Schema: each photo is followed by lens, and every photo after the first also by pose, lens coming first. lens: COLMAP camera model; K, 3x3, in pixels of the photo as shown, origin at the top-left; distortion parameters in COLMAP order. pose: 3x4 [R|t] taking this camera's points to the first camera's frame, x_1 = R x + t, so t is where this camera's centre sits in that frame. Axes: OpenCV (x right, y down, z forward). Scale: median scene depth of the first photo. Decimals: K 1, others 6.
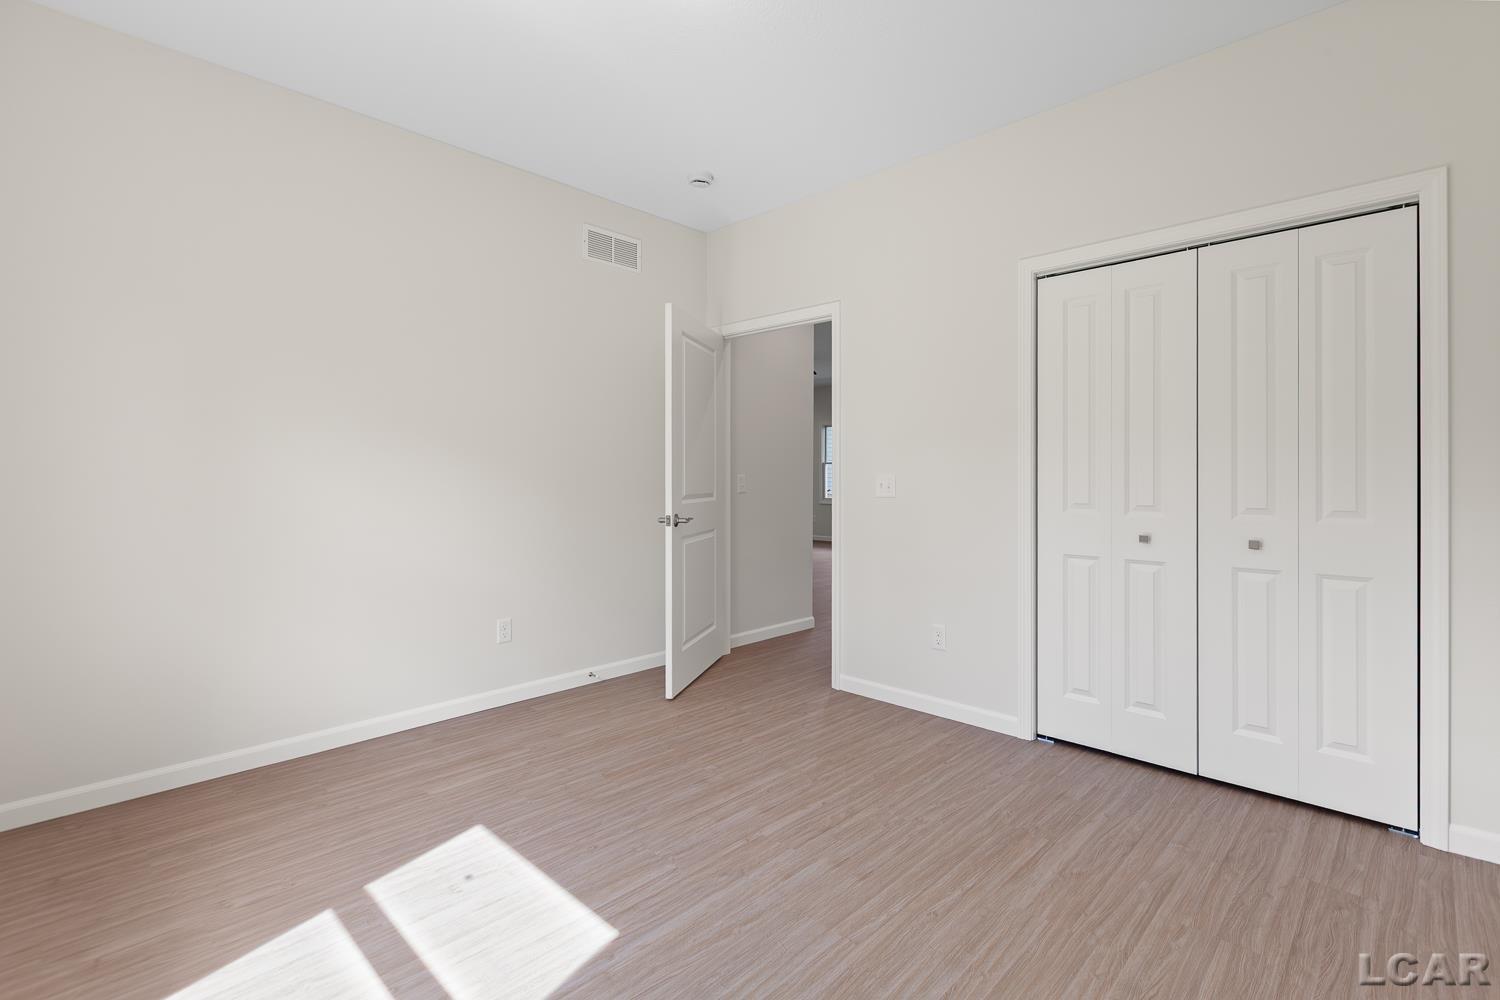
lens RADIAL K [[692.2, 0, 747.3], [0, 692.2, 478.2], [0, 0, 1]] dist [0.000303, -0.000042]
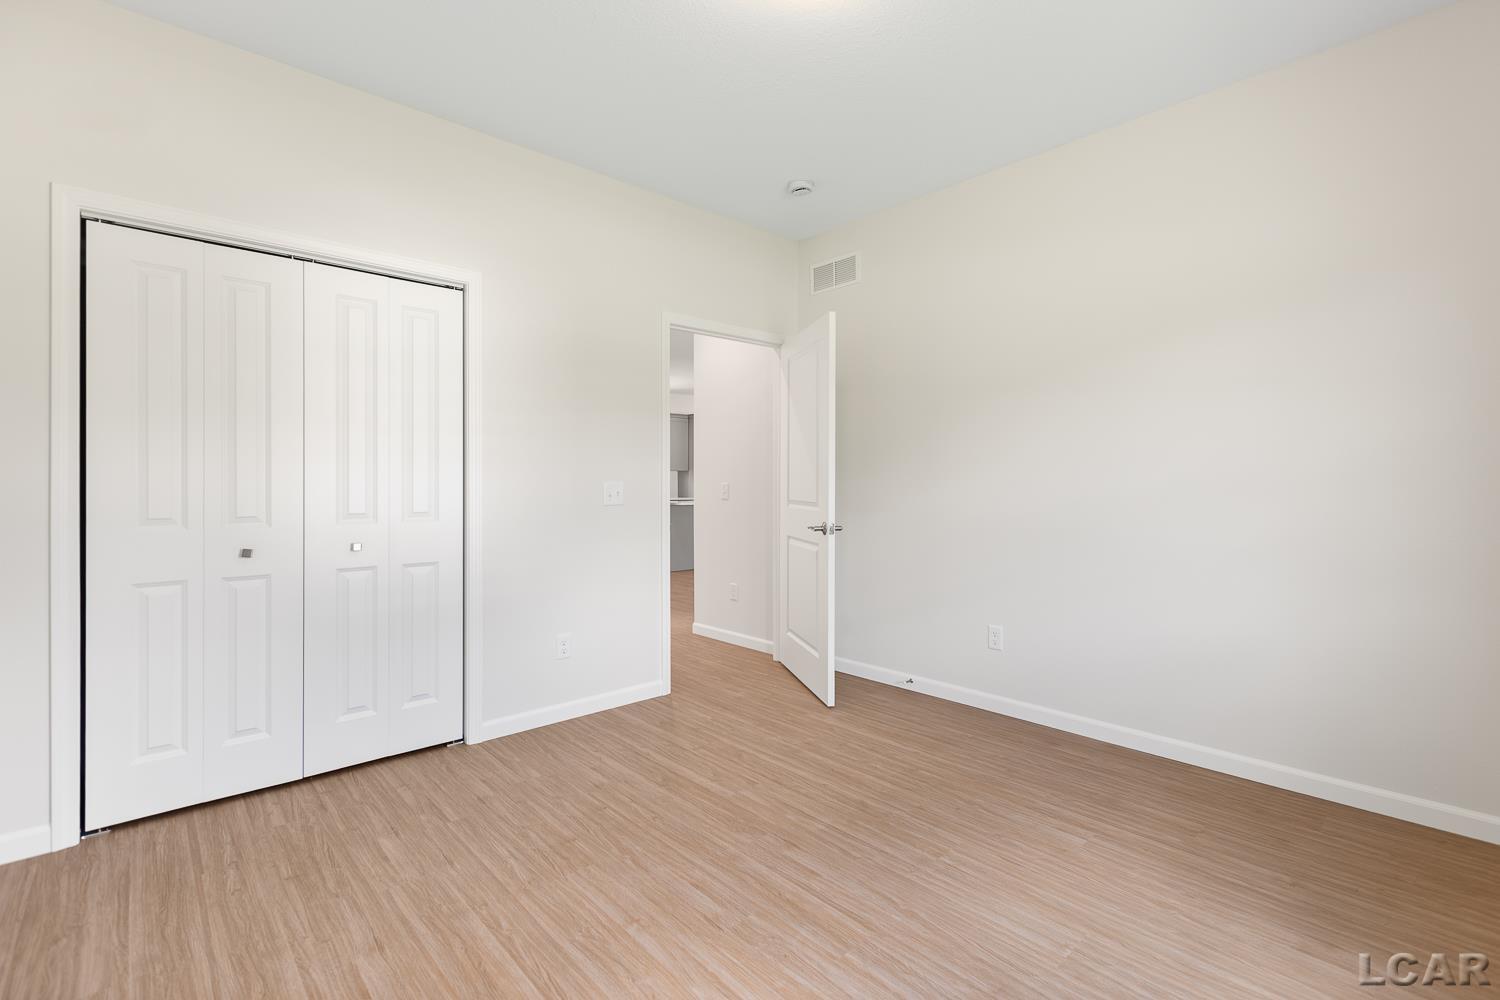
lens RADIAL K [[678.0, 0, 756.1], [0, 678.0, 497.6], [0, 0, 1]] dist [0.002075, 0.000439]
pose [[0.050319, -0.020189, 0.998529, -0.348366], [-0.000441, 0.999795, 0.020237, -0.001749], [-0.998733, -0.001459, 0.050300, 0.336333]]
